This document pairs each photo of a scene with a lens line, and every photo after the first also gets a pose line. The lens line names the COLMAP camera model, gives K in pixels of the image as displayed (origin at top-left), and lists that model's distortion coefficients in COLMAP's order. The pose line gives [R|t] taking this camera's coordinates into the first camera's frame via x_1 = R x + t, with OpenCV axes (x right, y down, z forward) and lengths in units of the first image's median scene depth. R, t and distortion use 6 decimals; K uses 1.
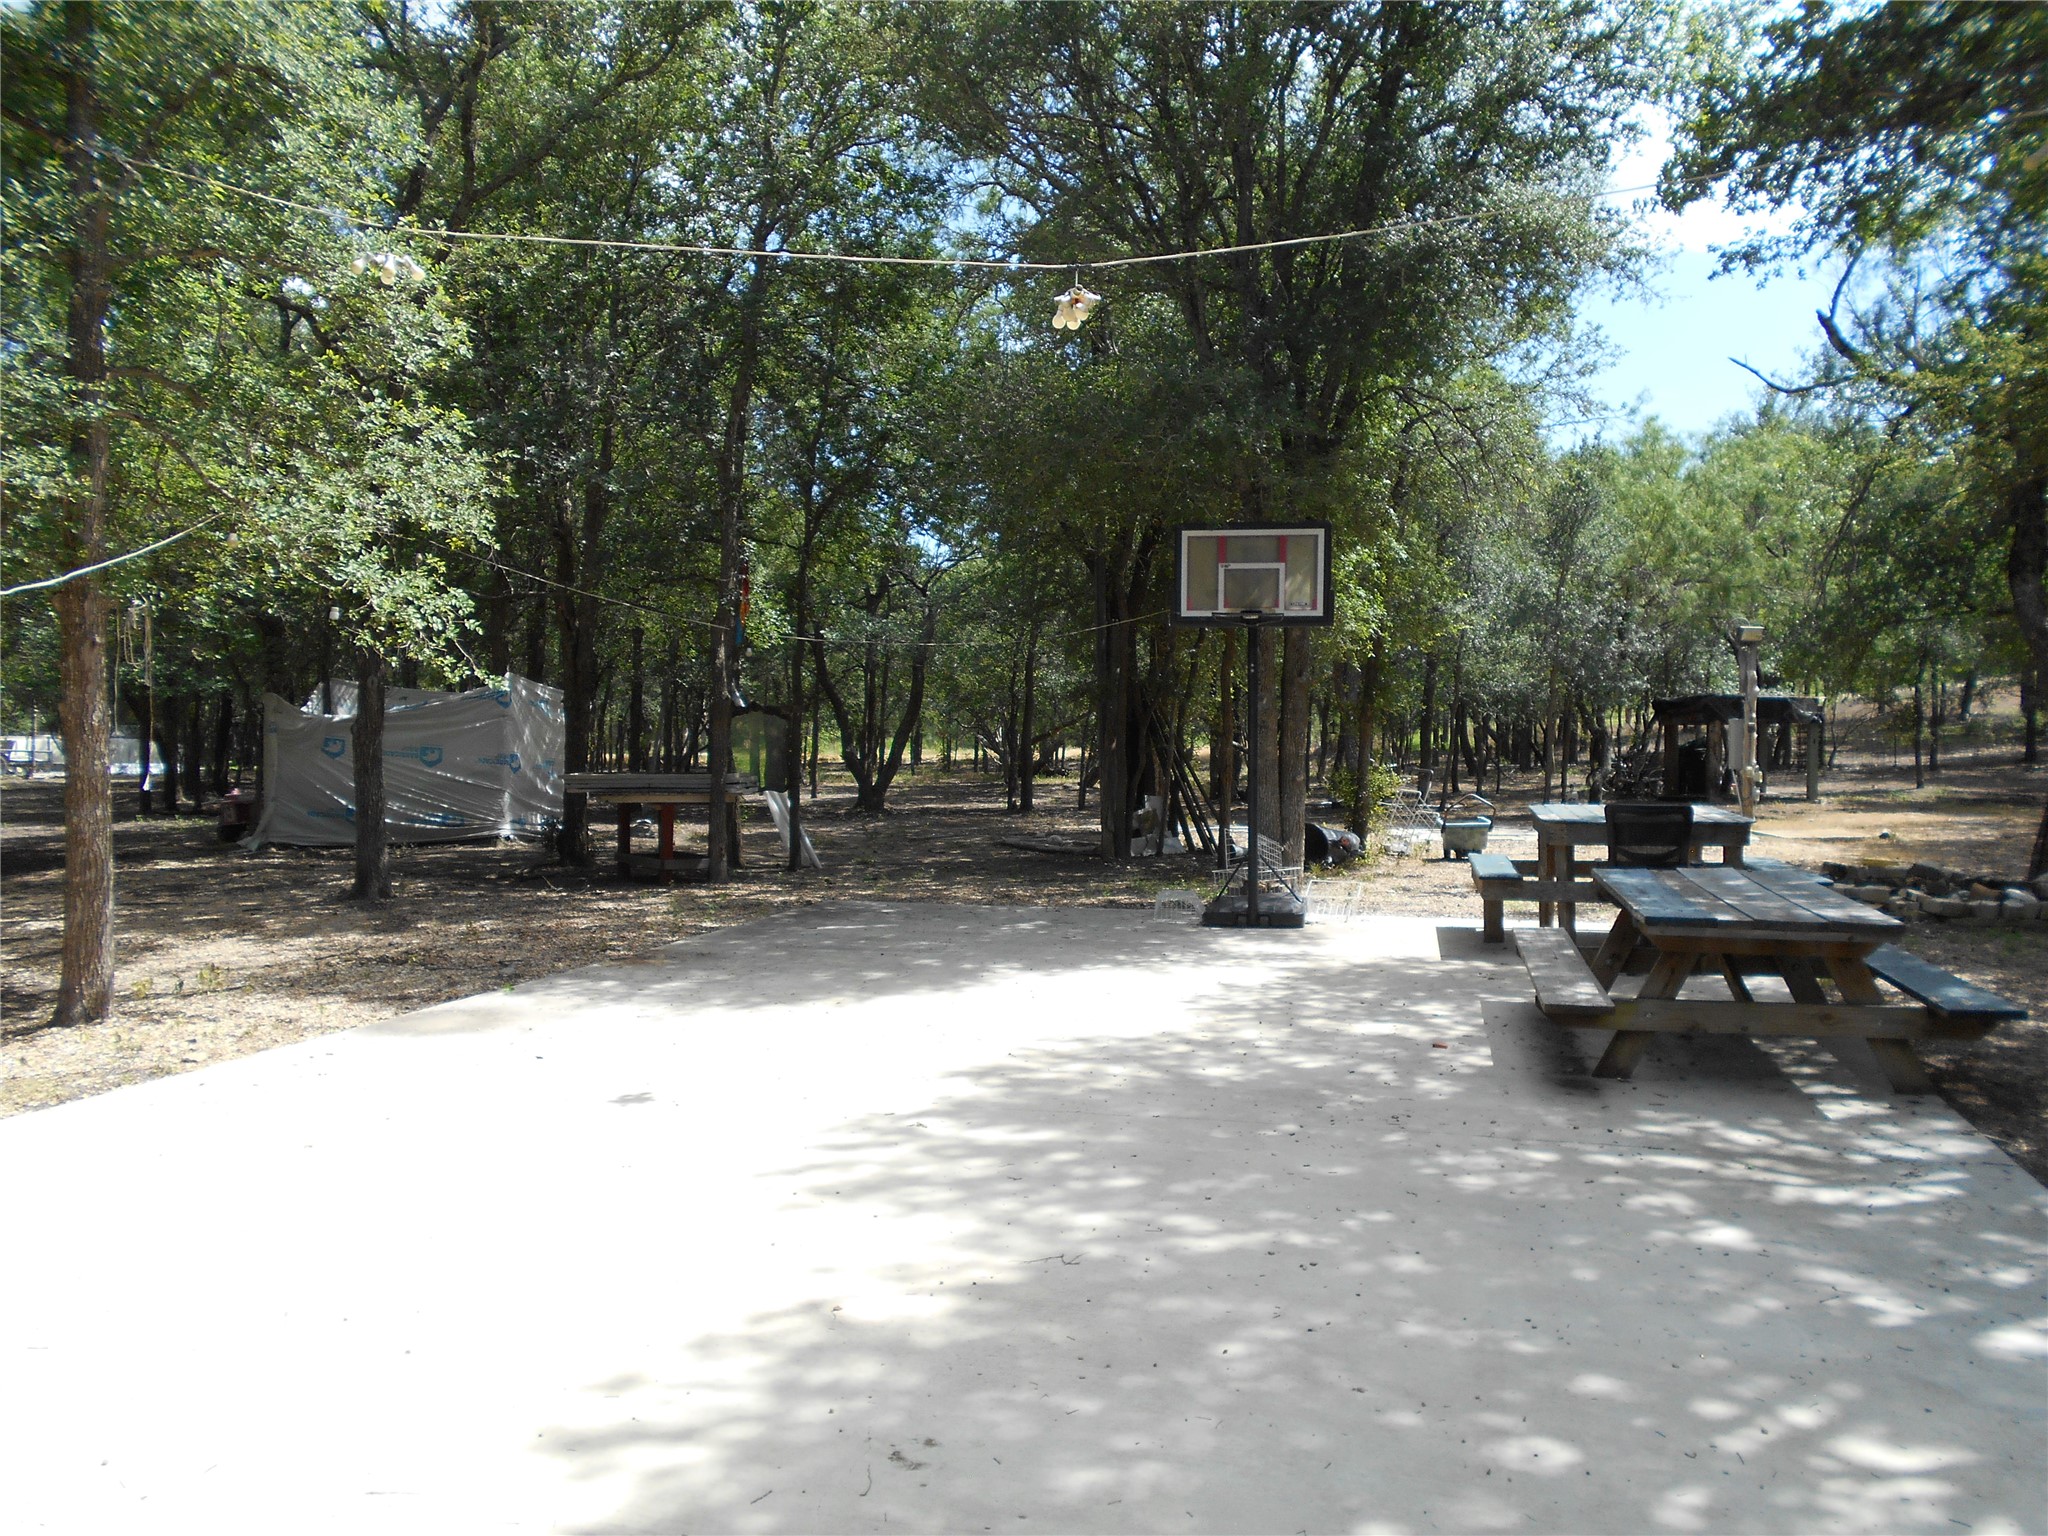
lens RADIAL K [[1675.6, 0, 1027.5], [0, 1675.6, 804.1], [0, 0, 1]] dist [0.058736, -0.077353]
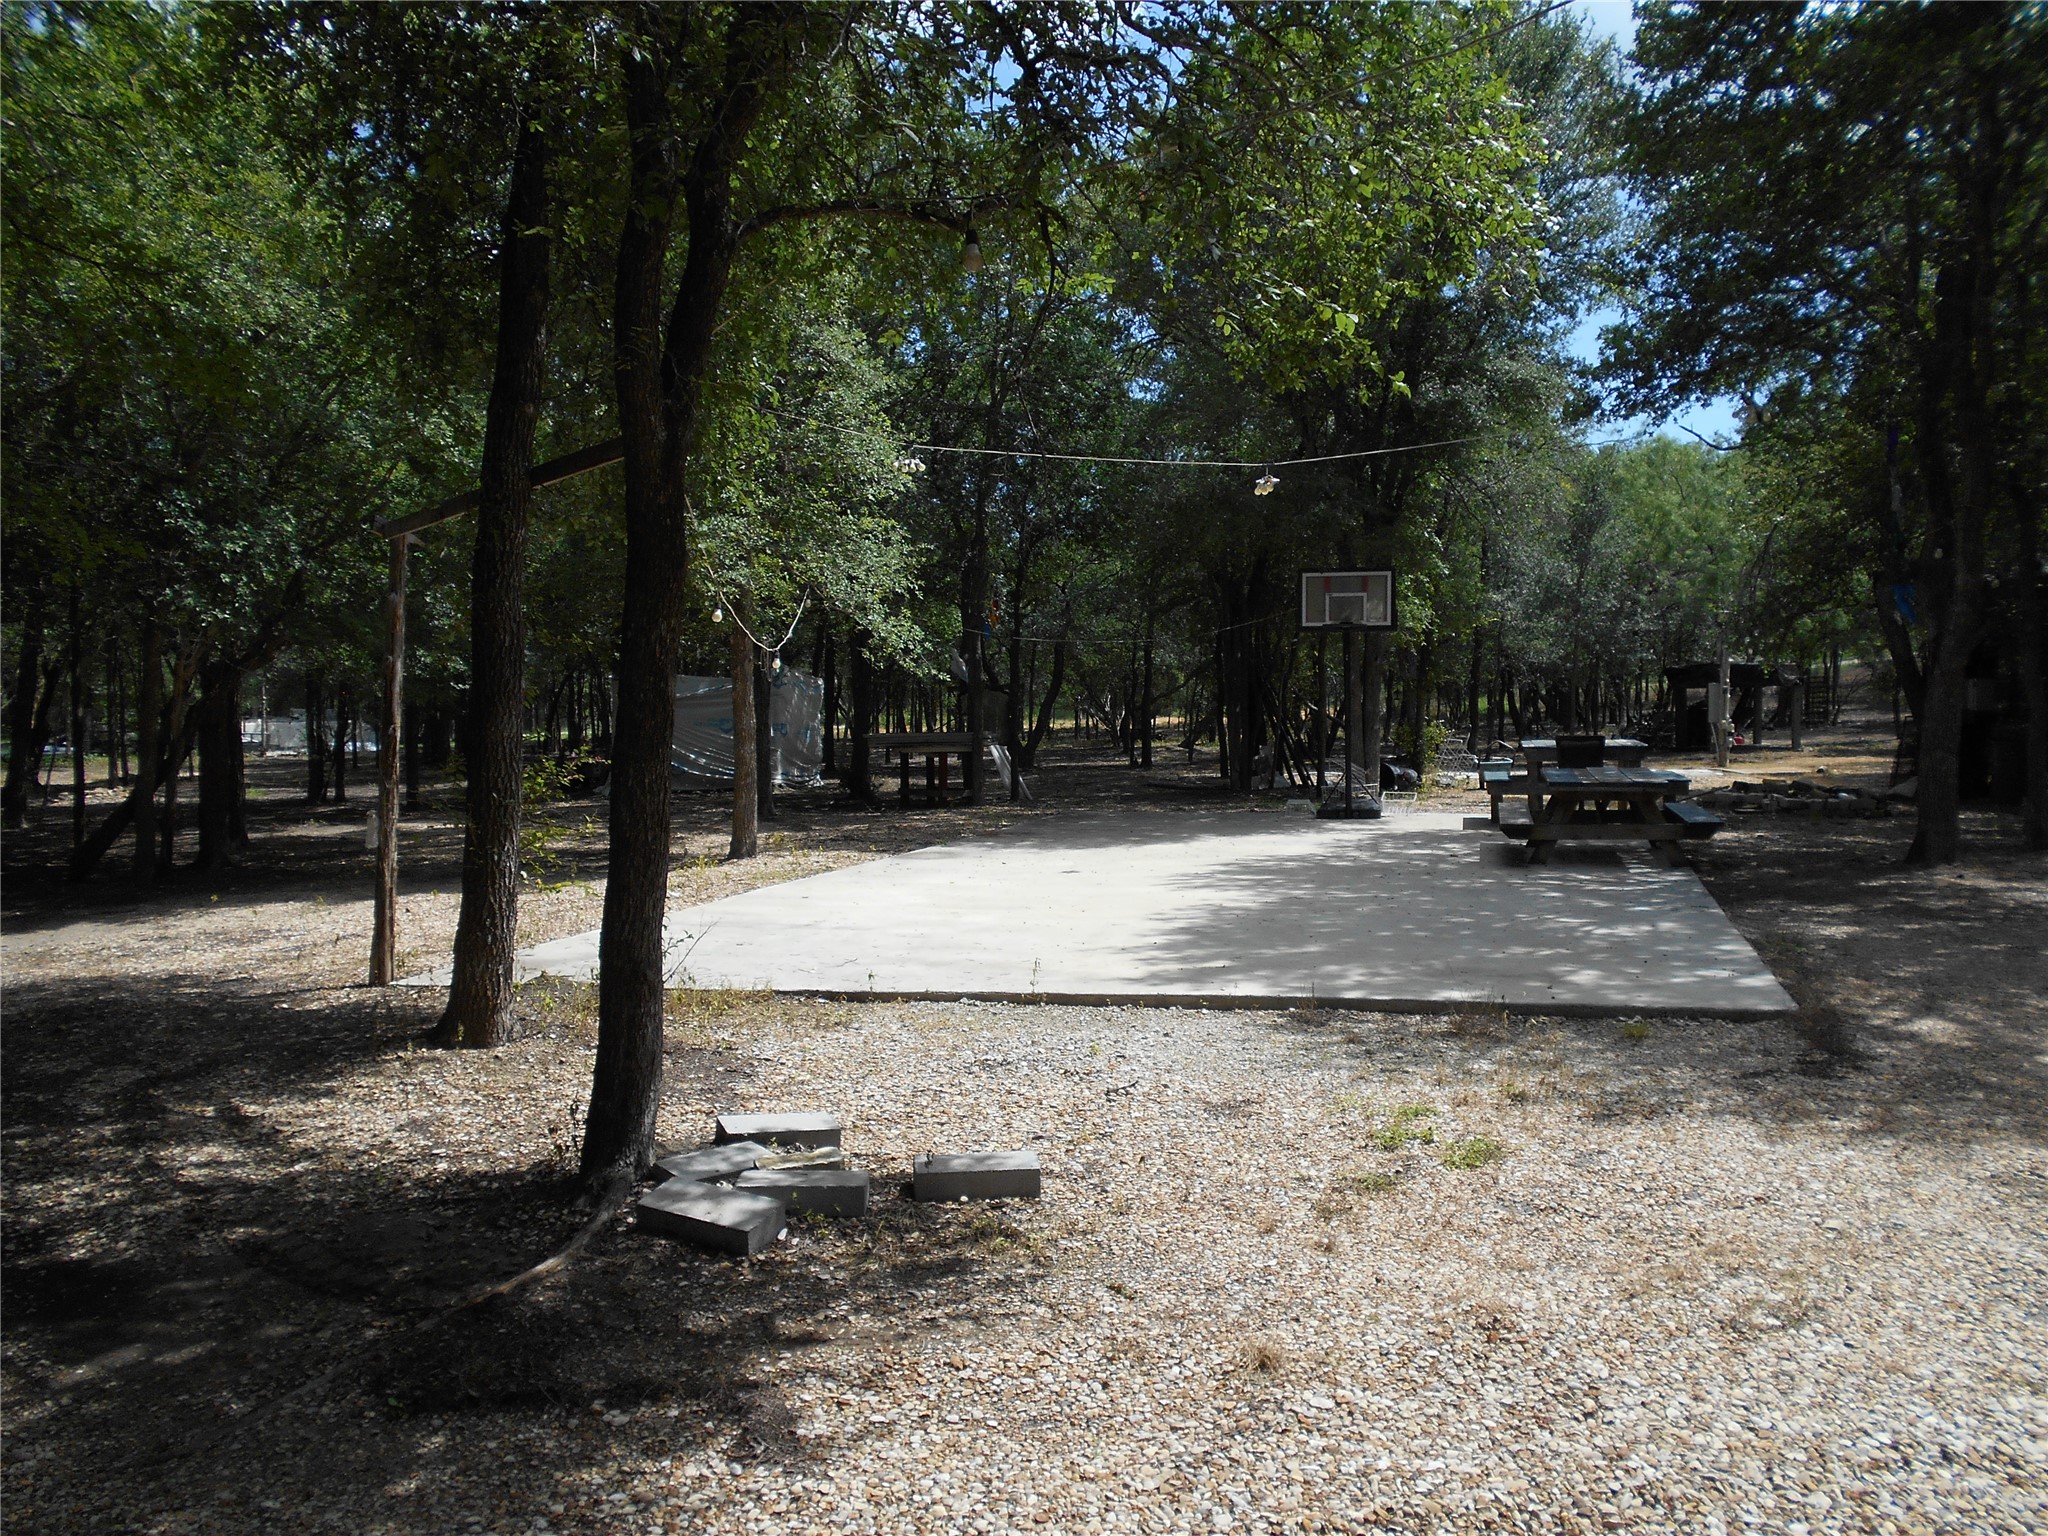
lens RADIAL K [[1667.3, 0, 1017.7], [0, 1667.3, 824.3], [0, 0, 1]] dist [-0.023094, 0.111826]
pose [[0.998924, -0.011749, -0.044856, -0.068105], [0.013023, 0.999517, 0.028223, 0.018305], [0.044503, -0.028777, 0.998595, -0.375323]]
